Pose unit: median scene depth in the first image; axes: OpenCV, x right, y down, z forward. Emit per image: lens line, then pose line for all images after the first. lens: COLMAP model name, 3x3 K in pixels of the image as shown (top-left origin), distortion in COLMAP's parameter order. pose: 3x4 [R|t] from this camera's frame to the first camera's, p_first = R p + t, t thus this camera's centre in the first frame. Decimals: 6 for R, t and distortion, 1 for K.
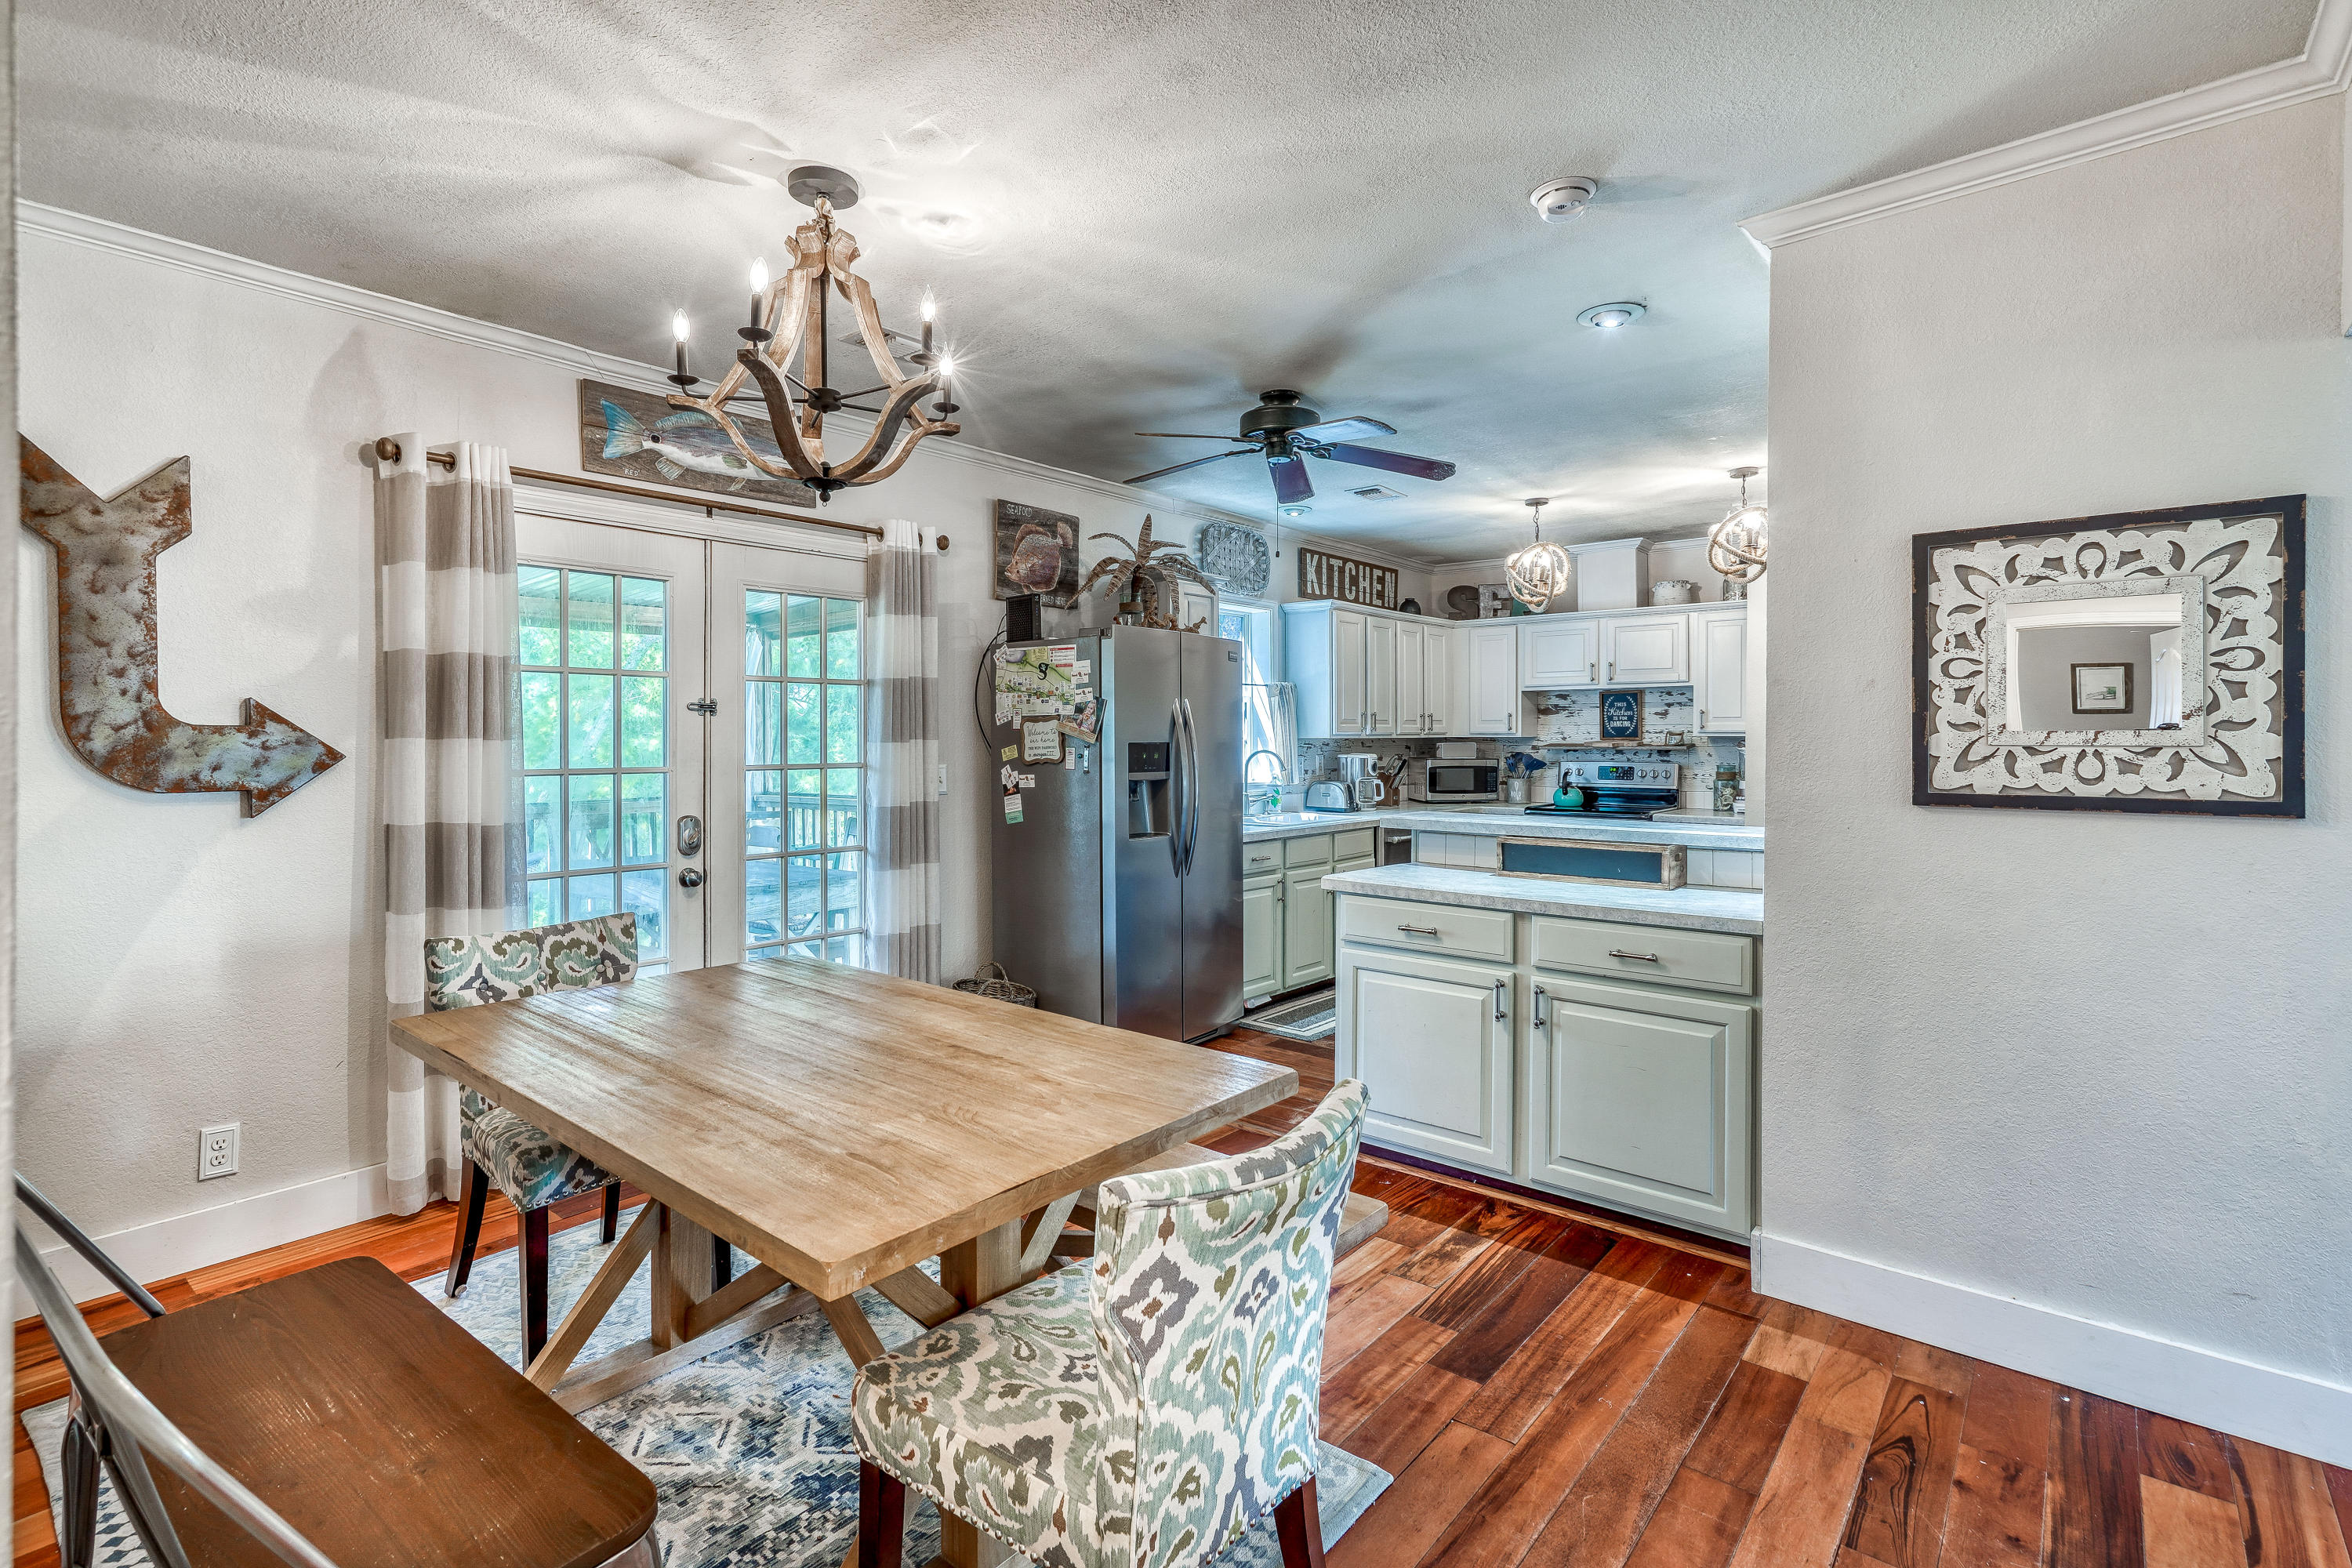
lens RADIAL K [[1104.4, 0, 1204.3], [0, 1104.4, 746.2], [0, 0, 1]] dist [-0.001305, 0.006856]
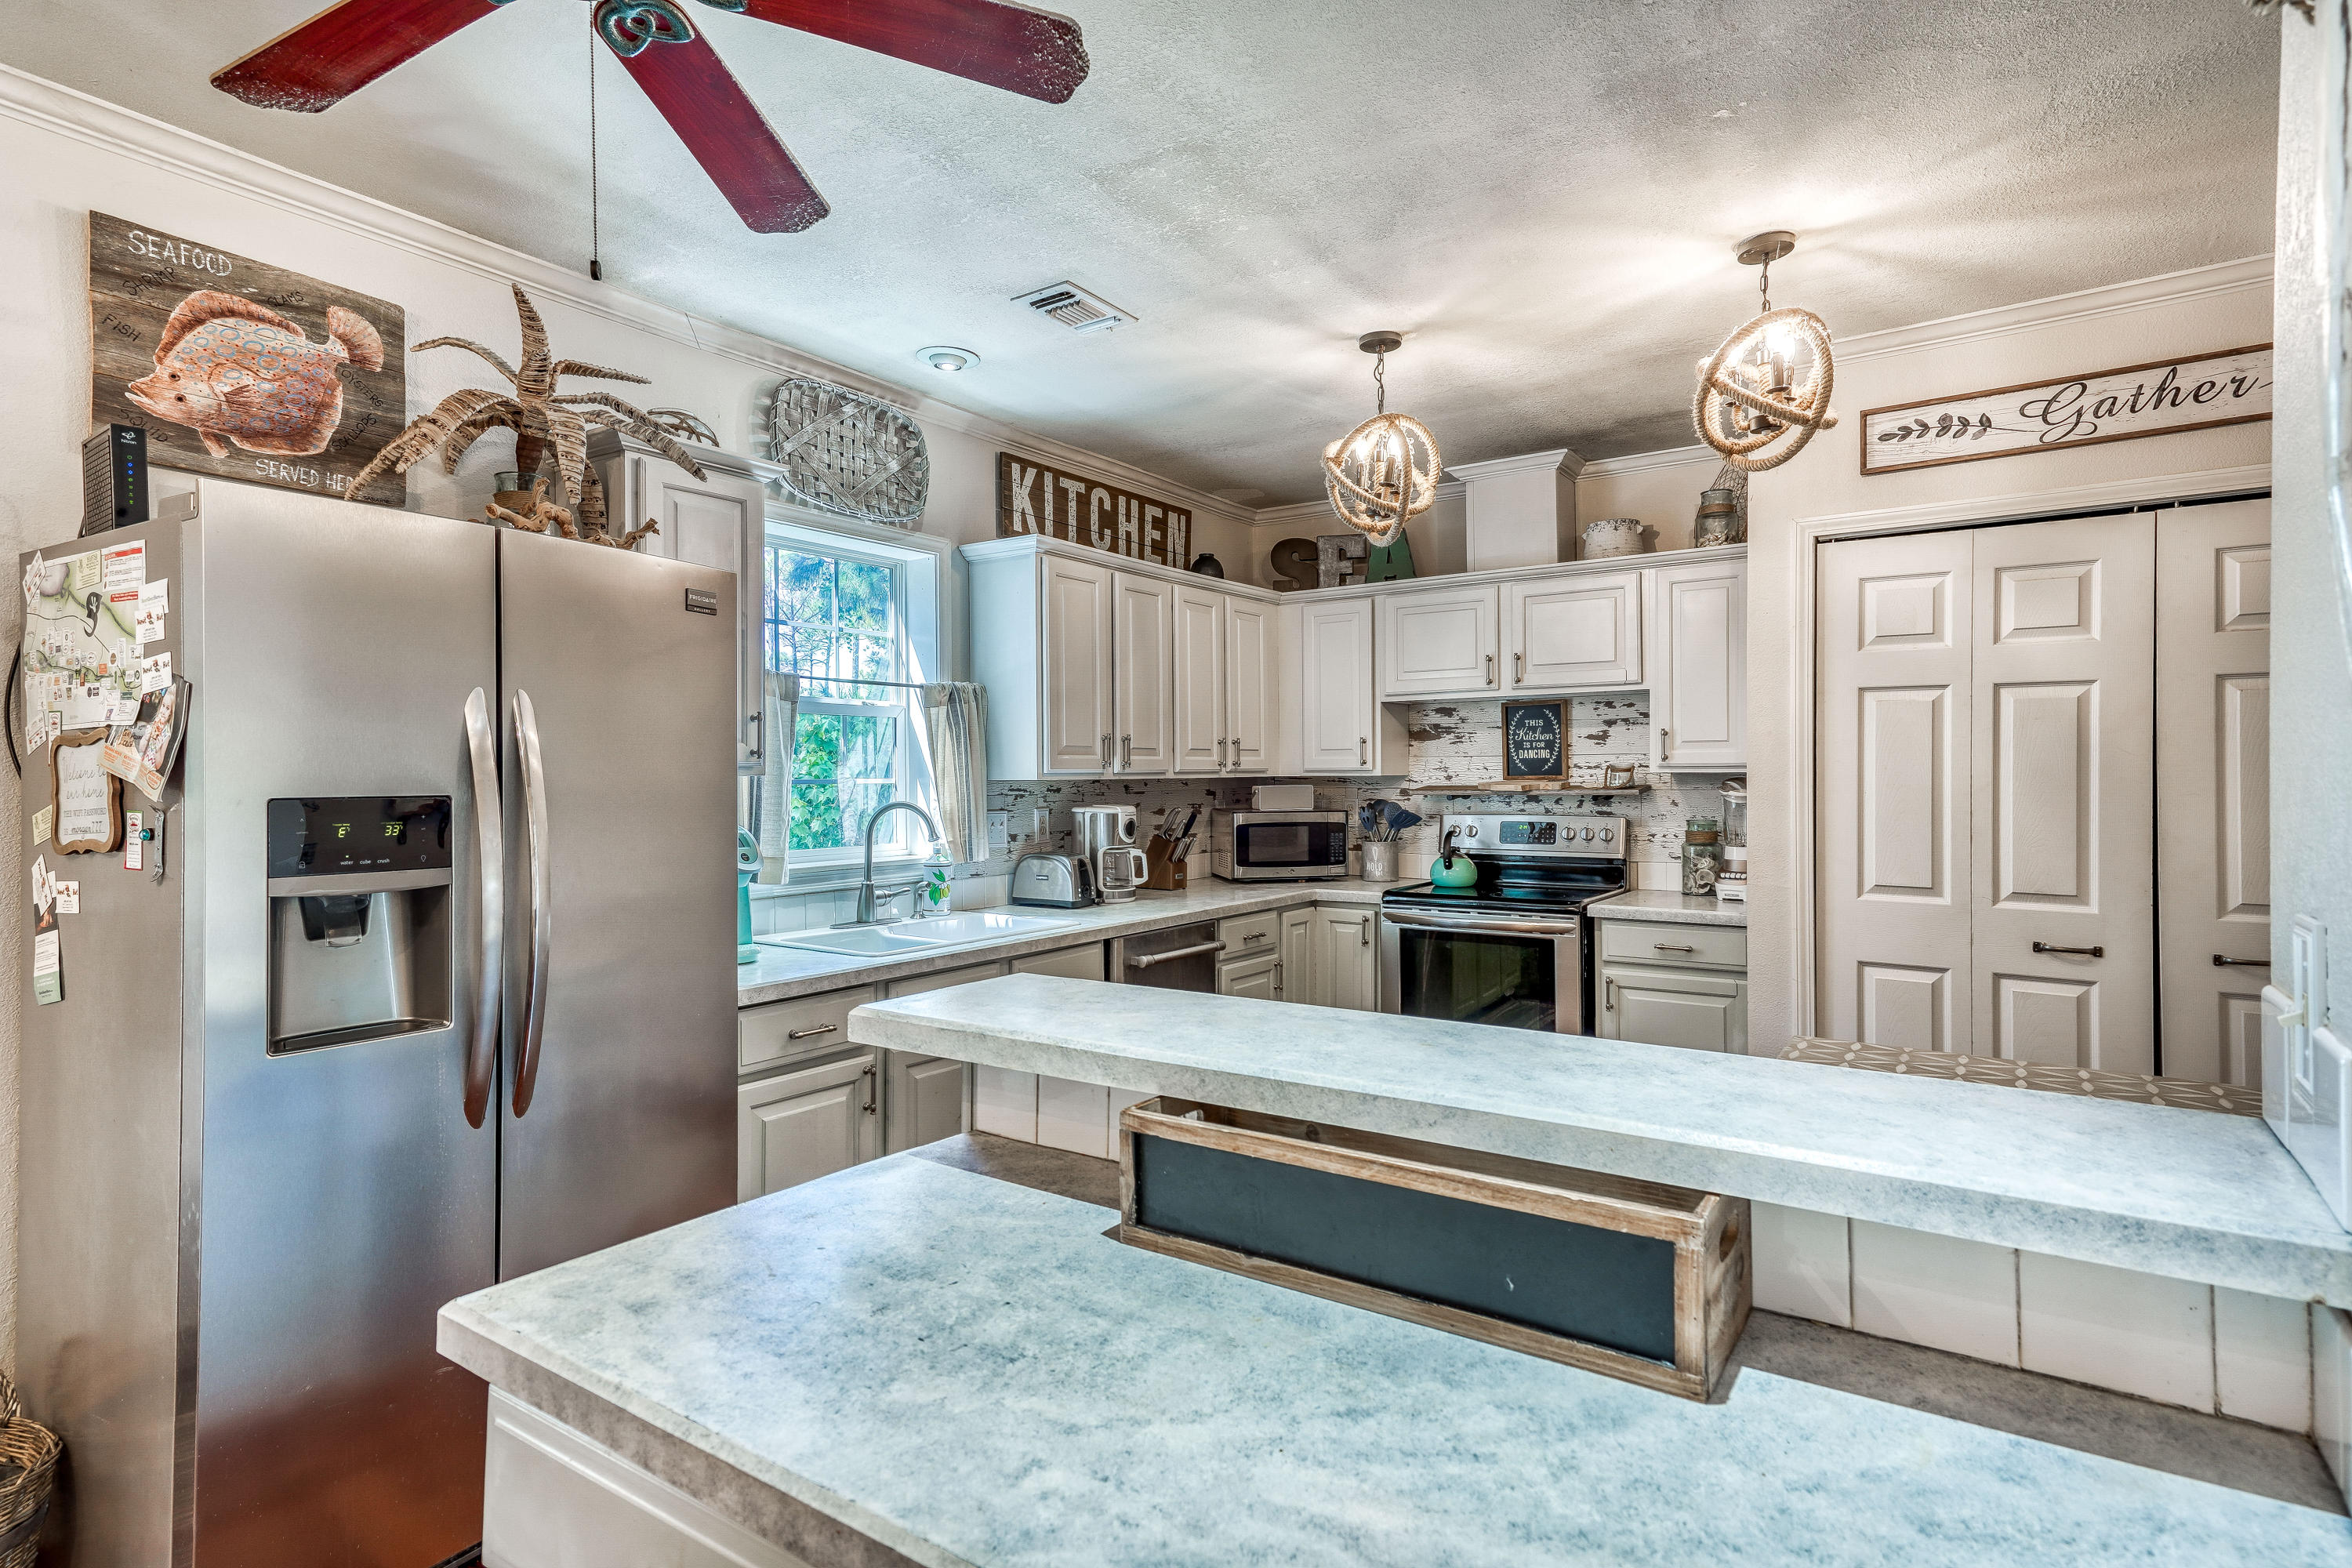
lens RADIAL K [[1231.0, 0, 1234.8], [0, 1231.0, 774.7], [0, 0, 1]] dist [0.035640, 0.002119]
pose [[0.993099, -0.005622, 0.117145, 0.141580], [0.006744, 0.999935, -0.009185, -0.003439], [-0.117086, 0.009912, 0.993072, 0.364925]]
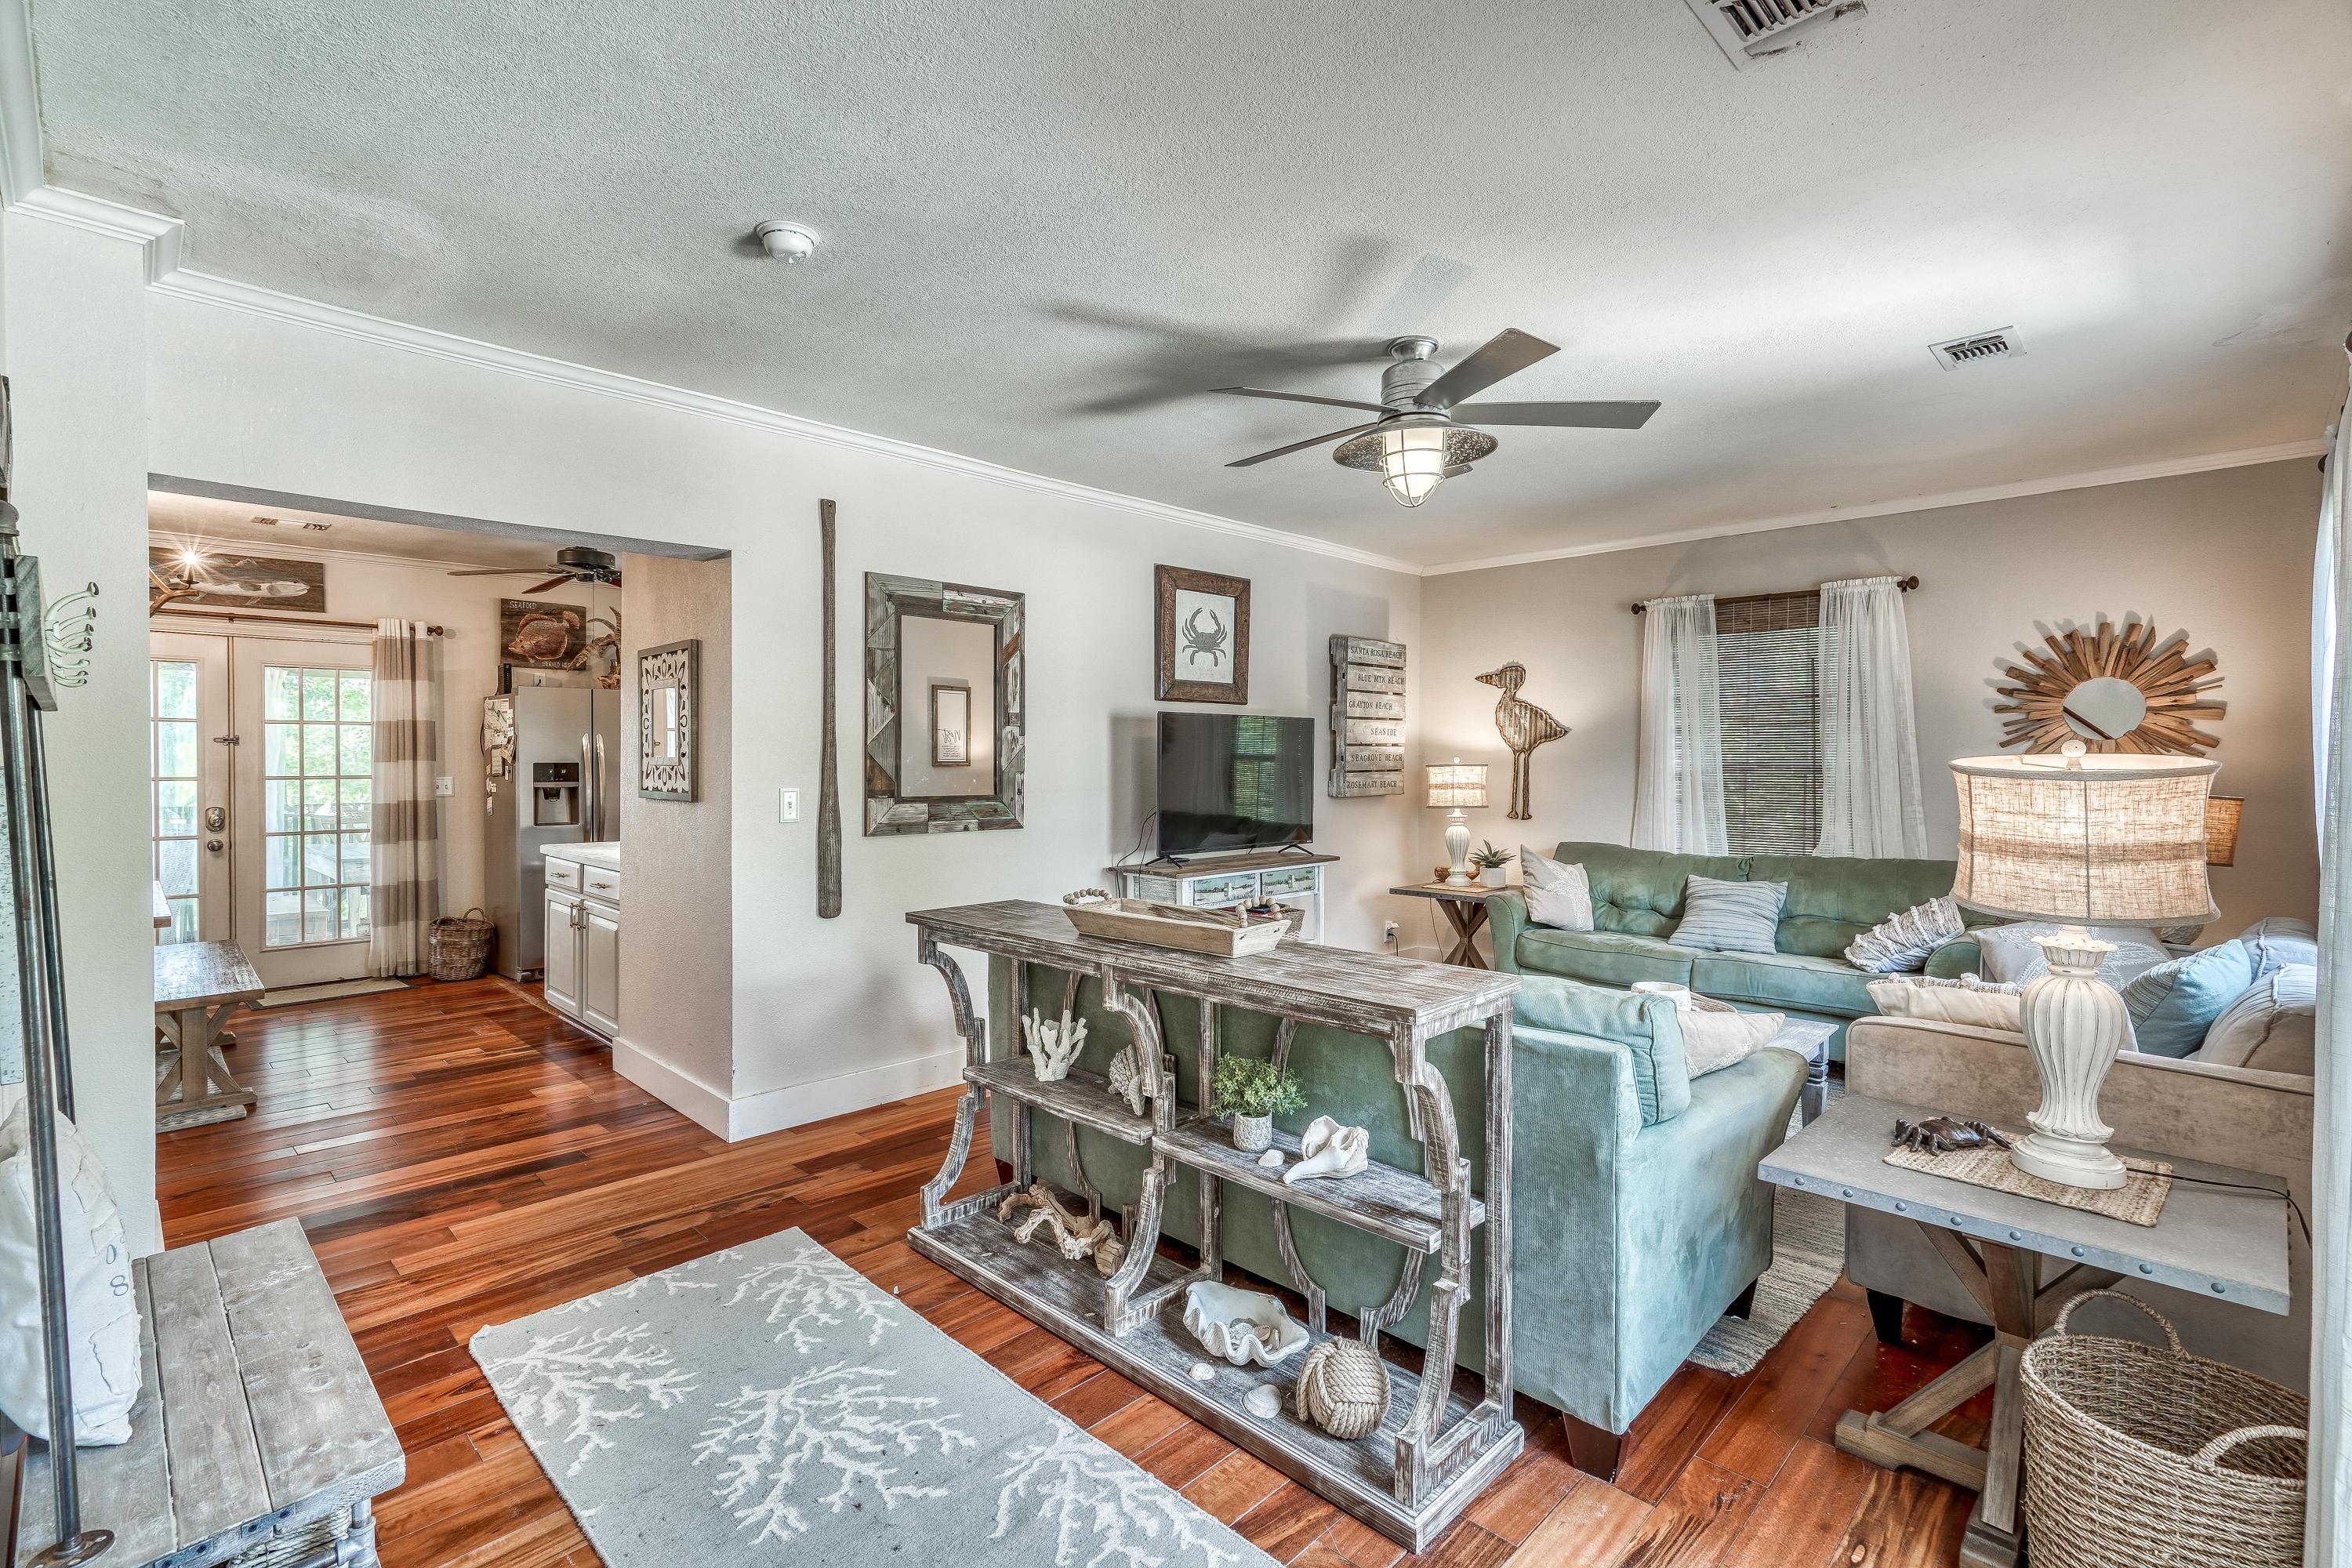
lens RADIAL K [[1104.4, 0, 1219.0], [0, 1104.4, 773.5], [0, 0, 1]] dist [-0.001305, 0.006856]
pose [[0.998477, 0.004356, -0.054996, 0.658621], [-0.004014, 0.999972, 0.006328, -0.001598], [0.055022, -0.006097, 0.998467, -0.328026]]
